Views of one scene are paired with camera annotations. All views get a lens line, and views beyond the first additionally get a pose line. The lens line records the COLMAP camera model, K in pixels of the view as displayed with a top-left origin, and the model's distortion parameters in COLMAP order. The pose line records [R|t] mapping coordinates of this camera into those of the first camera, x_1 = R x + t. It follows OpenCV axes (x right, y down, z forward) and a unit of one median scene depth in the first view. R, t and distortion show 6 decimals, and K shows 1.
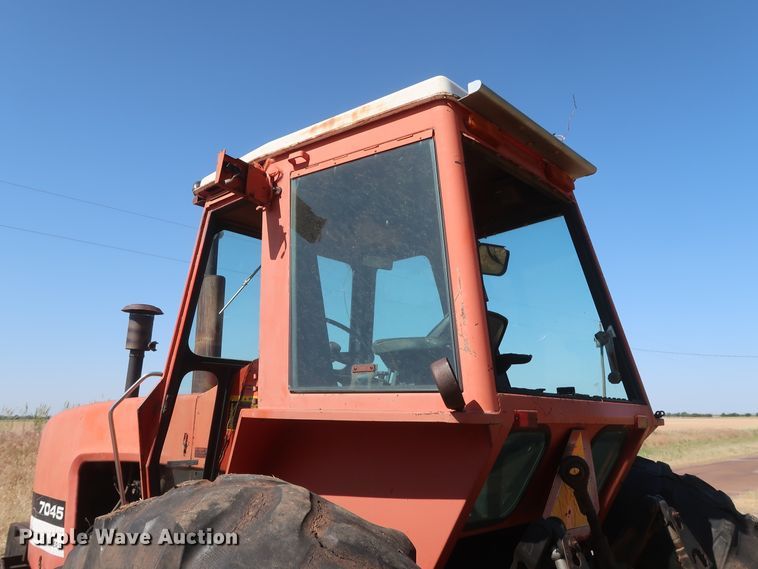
lens RADIAL K [[589.3, 0, 379.0], [0, 589.3, 284.5], [0, 0, 1]] dist [-0.025944, 0.012058]
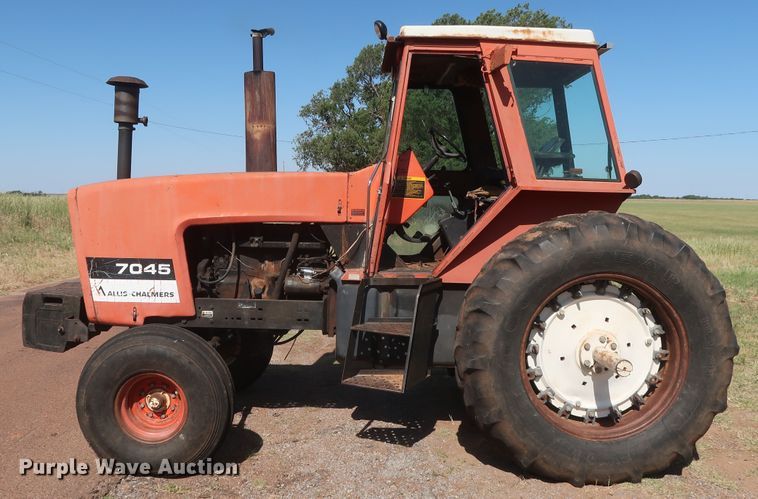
lens RADIAL K [[689.4, 0, 363.7], [0, 689.4, 257.9], [0, 0, 1]] dist [-0.020406, -0.010677]
pose [[0.711413, -0.053448, 0.700739, -1.938188], [-0.164178, 0.956874, 0.239663, -0.030915], [-0.683328, -0.285545, 0.671958, -0.274720]]
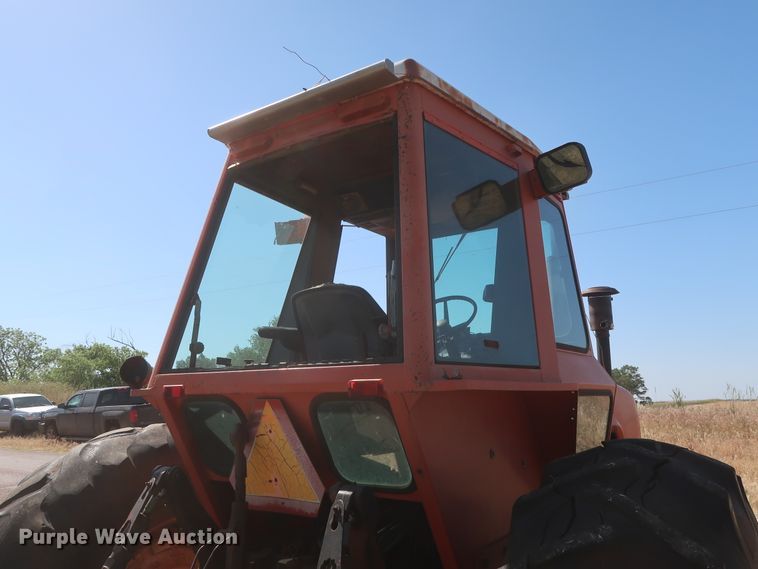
lens RADIAL K [[589.3, 0, 379.0], [0, 589.3, 284.5], [0, 0, 1]] dist [-0.025944, 0.012058]
pose [[0.163939, -0.201452, -0.965682, 1.134809], [0.232428, 0.959254, -0.160653, 0.217900], [0.958698, -0.198114, 0.204082, 0.831621]]
